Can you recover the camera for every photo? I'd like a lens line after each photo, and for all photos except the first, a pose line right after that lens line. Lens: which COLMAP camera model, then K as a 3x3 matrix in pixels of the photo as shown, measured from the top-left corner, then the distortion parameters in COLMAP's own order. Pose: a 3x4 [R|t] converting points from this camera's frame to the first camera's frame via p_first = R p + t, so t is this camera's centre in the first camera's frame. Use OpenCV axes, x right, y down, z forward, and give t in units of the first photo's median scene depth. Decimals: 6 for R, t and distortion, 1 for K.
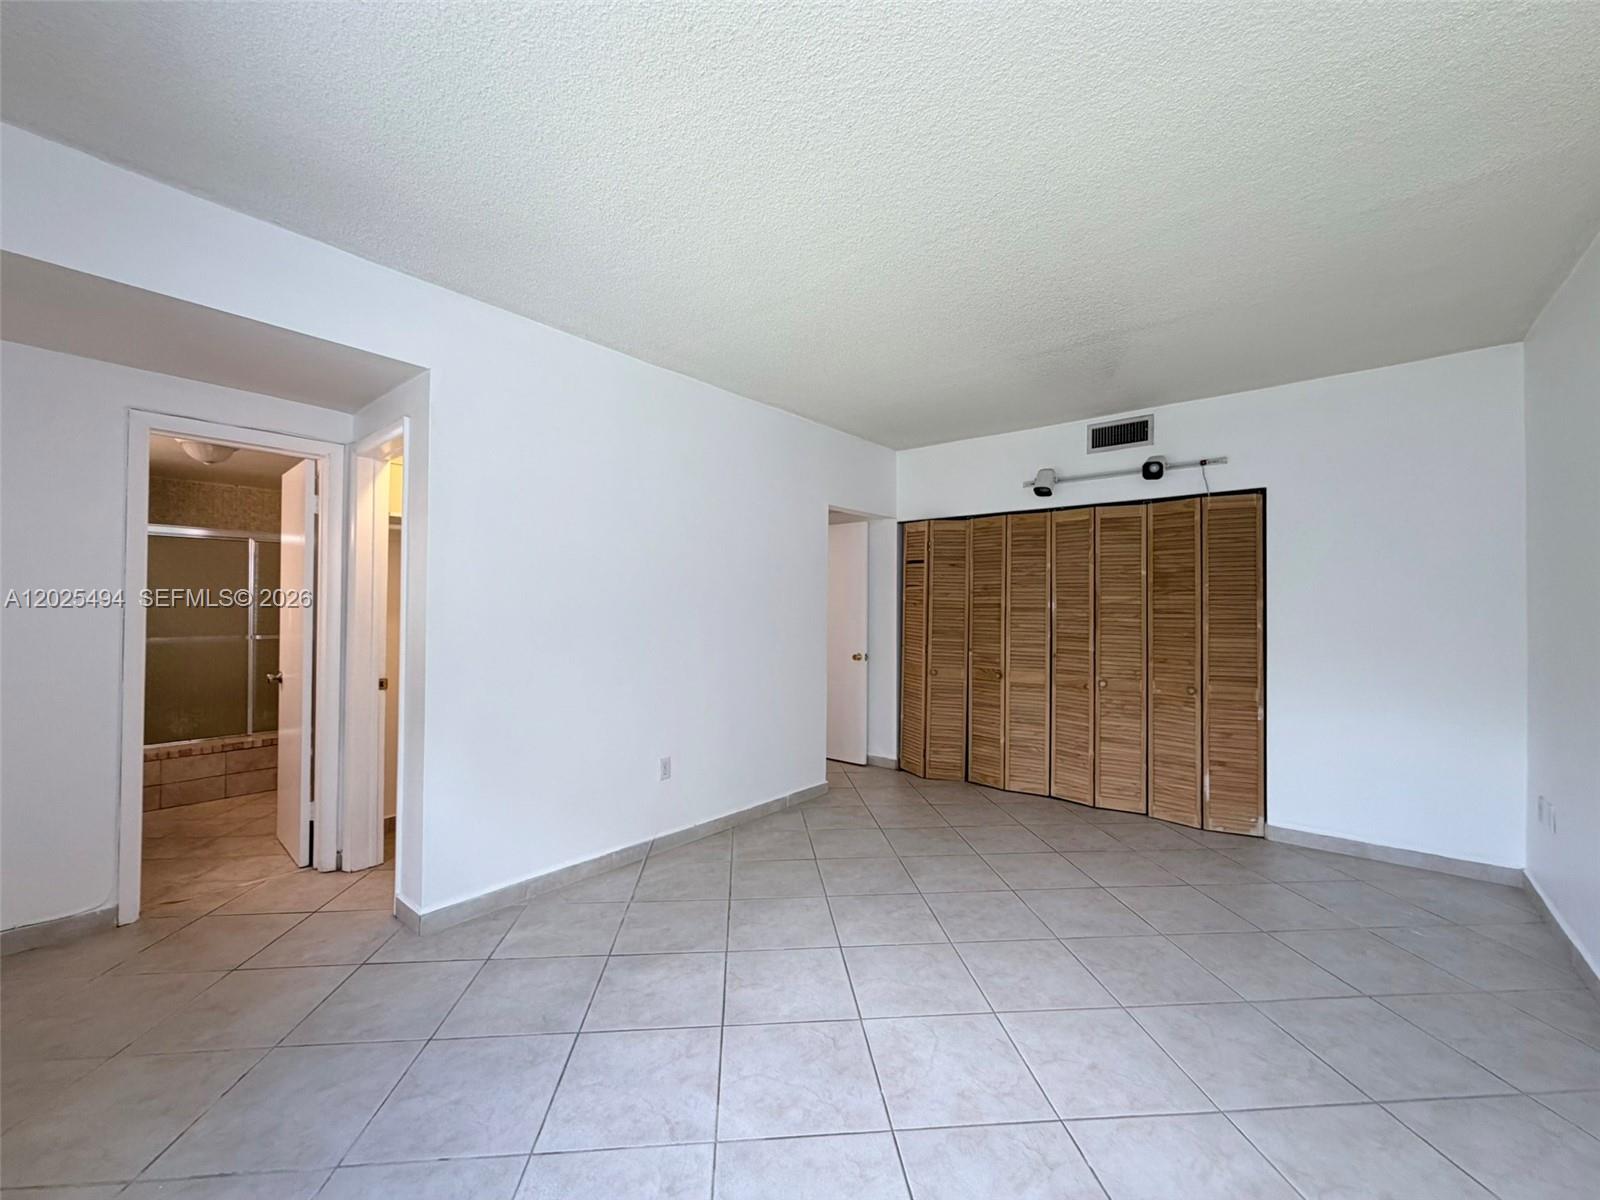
lens RADIAL K [[639.6, 0, 797.6], [0, 639.6, 601.5], [0, 0, 1]] dist [0.005564, -0.001325]
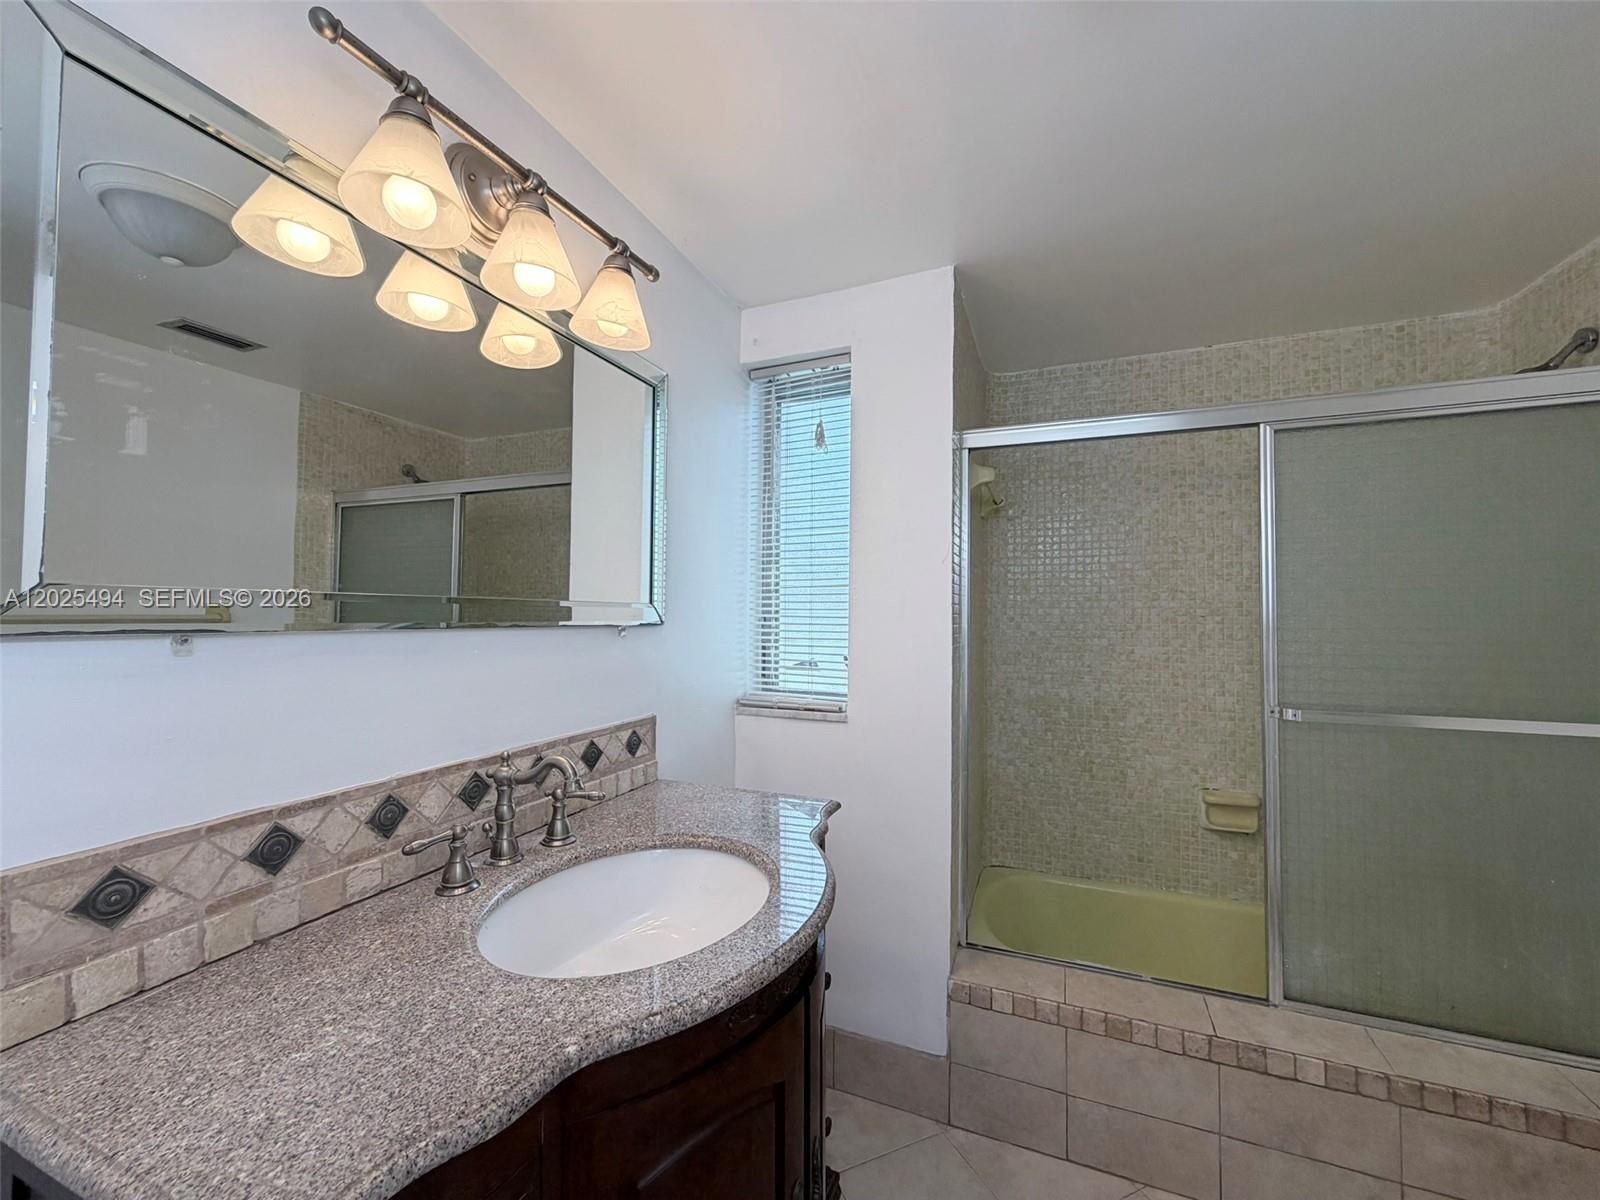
lens RADIAL K [[639.6, 0, 796.6], [0, 639.6, 600.8], [0, 0, 1]] dist [0.005564, -0.001325]
pose [[0.308886, -0.027945, -0.950688, -0.626757], [0.006184, 0.999606, -0.027373, 0.005038], [0.951079, 0.002577, 0.308937, 0.680229]]
